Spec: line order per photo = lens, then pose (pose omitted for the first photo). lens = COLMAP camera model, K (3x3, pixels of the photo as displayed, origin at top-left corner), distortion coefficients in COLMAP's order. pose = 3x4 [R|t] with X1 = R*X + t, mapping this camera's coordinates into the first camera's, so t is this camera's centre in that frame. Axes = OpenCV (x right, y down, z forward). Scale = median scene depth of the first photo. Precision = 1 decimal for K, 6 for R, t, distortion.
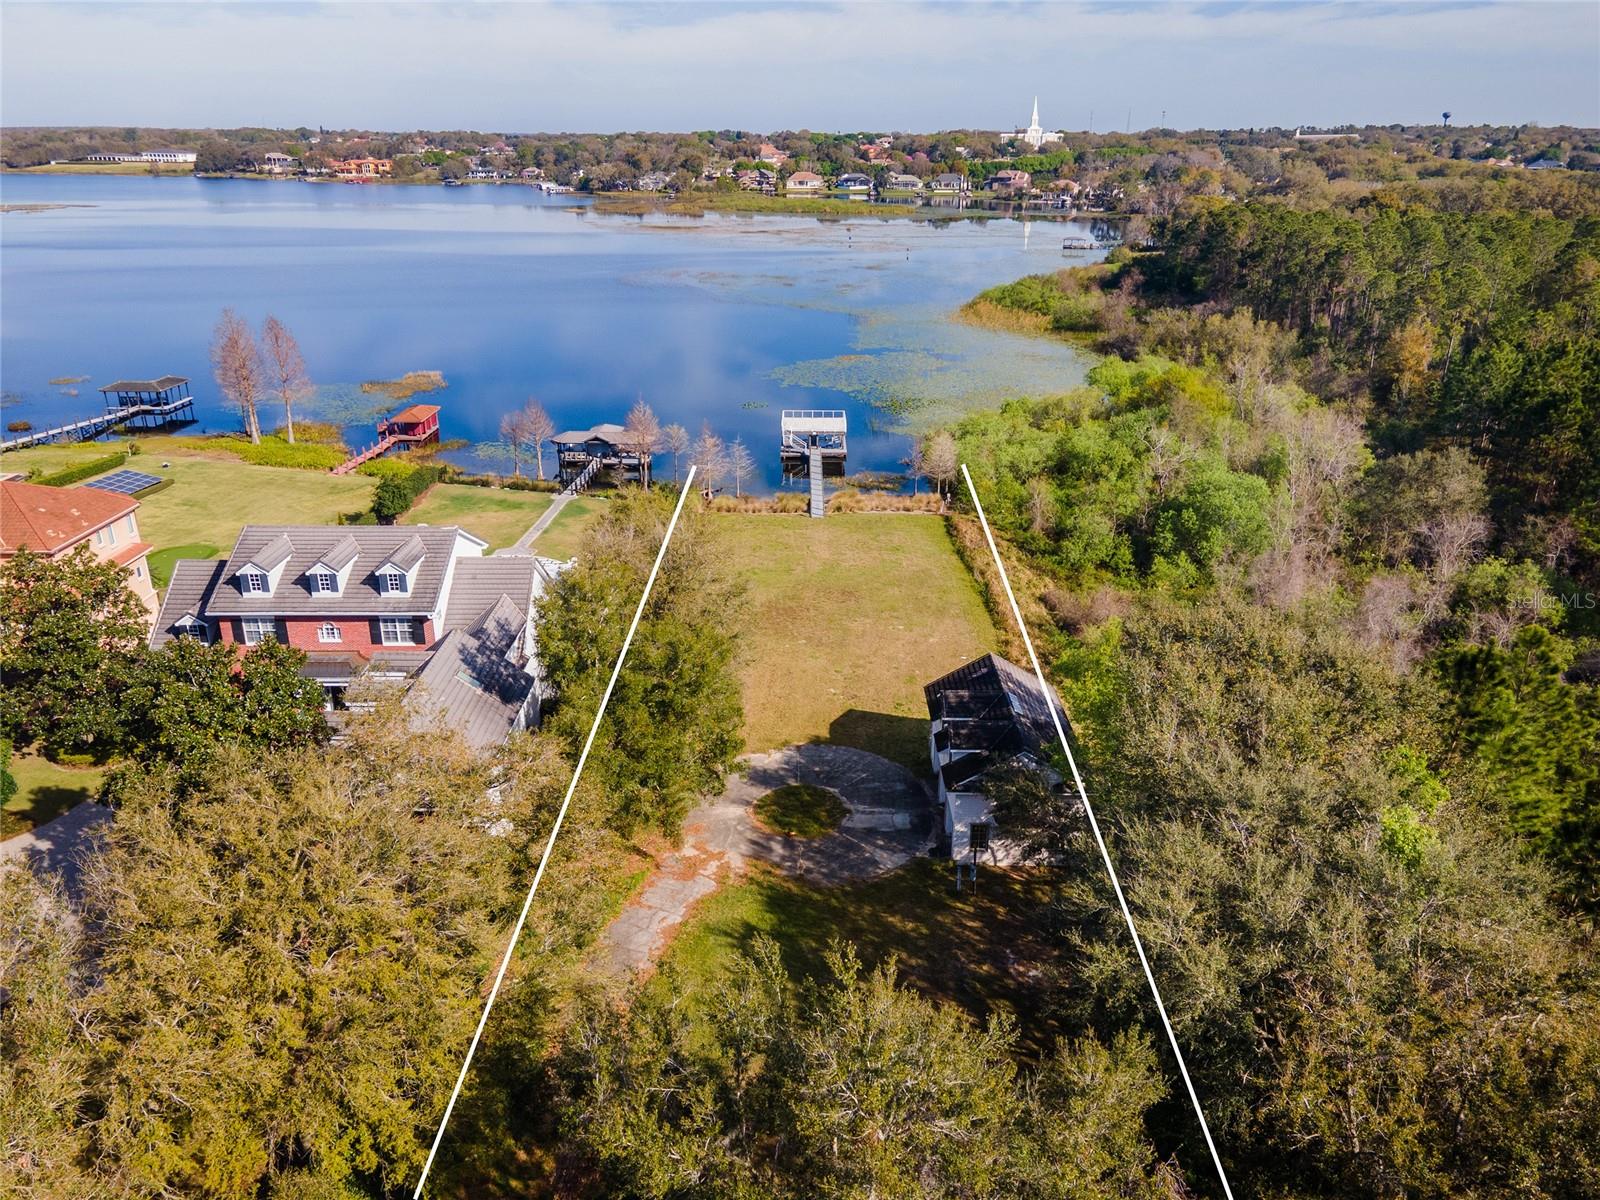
lens RADIAL K [[1187.9, 0, 800.0], [0, 1187.9, 600.0], [0, 0, 1]] dist [0.004033, 0.070024]
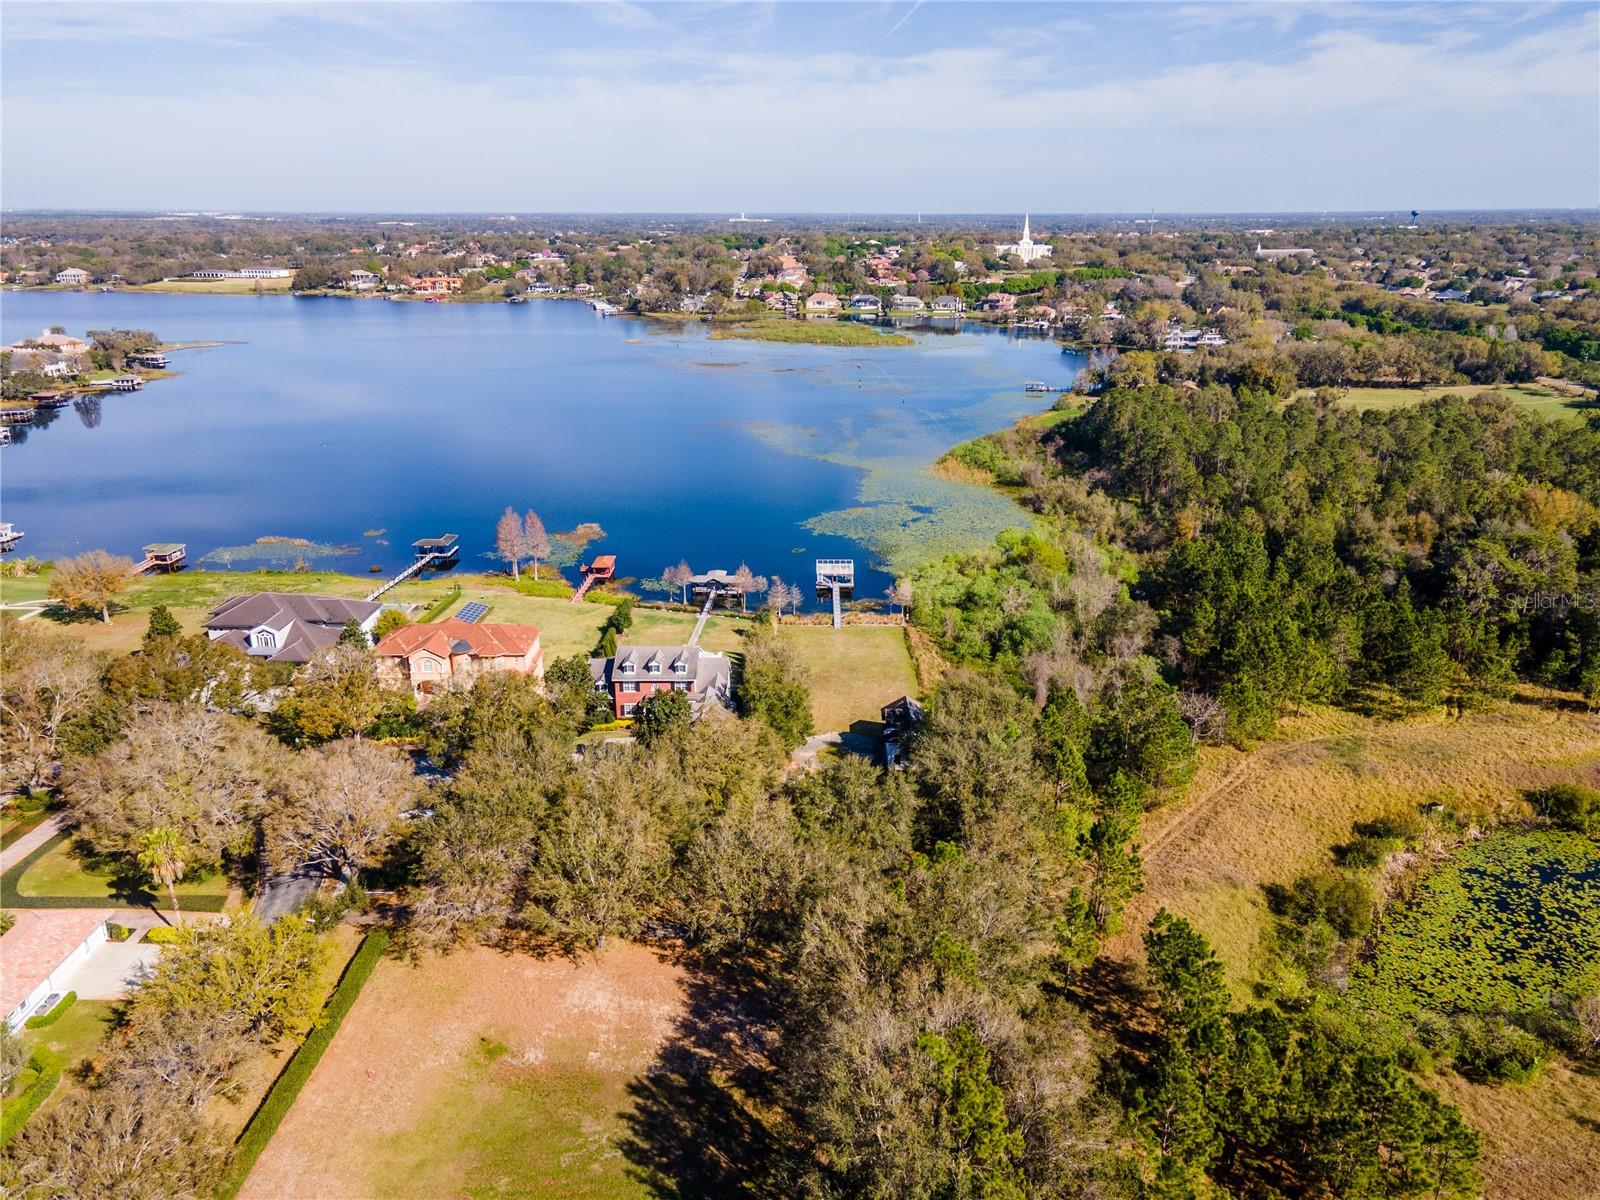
lens RADIAL K [[1187.9, 0, 800.0], [0, 1187.9, 600.0], [0, 0, 1]] dist [0.004033, 0.070024]
pose [[0.999928, 0.000422, -0.011986, -0.007160], [-0.001020, 0.998750, -0.049970, -0.005939], [0.011950, 0.049978, 0.998679, -0.283770]]
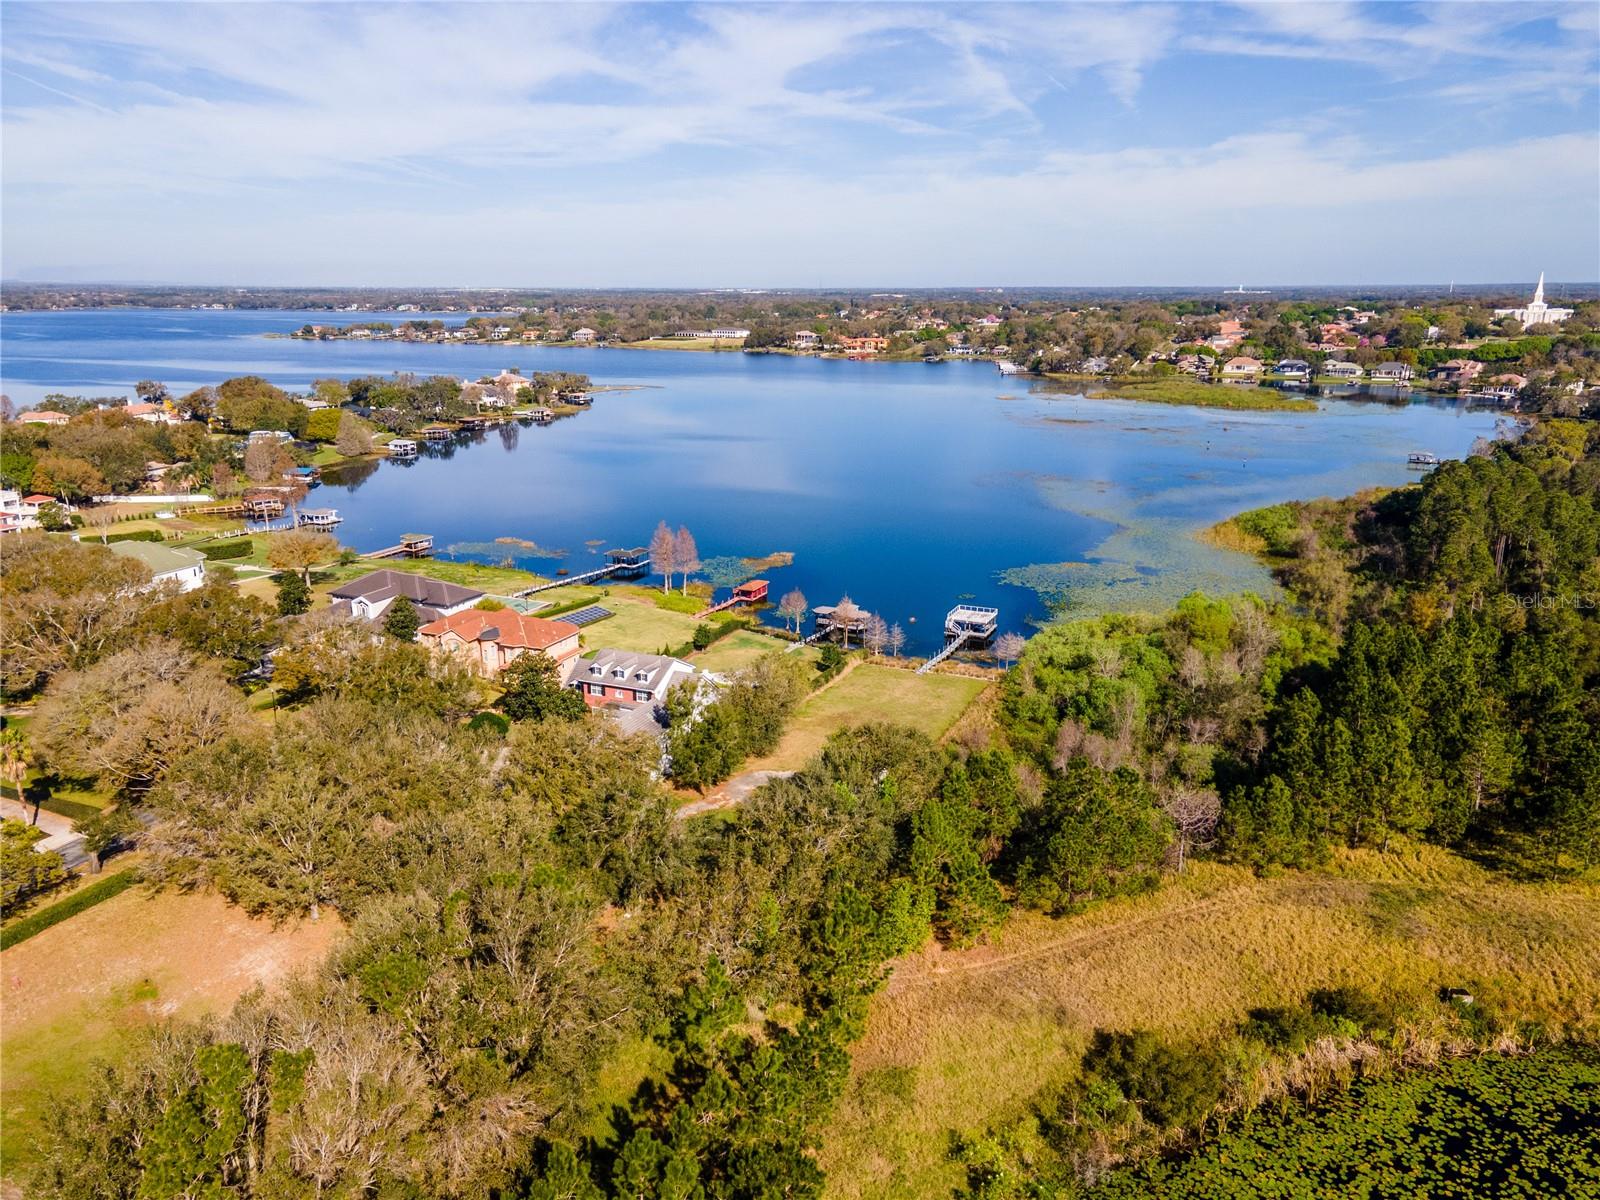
lens RADIAL K [[1179.8, 0, 800.0], [0, 1179.8, 600.0], [0, 0, 1]] dist [0.046372, -0.001988]
pose [[0.913902, 0.101097, -0.393144, 0.162185], [-0.143121, 0.986547, -0.079007, -0.004476], [0.379868, 0.128472, 0.916076, -0.208624]]
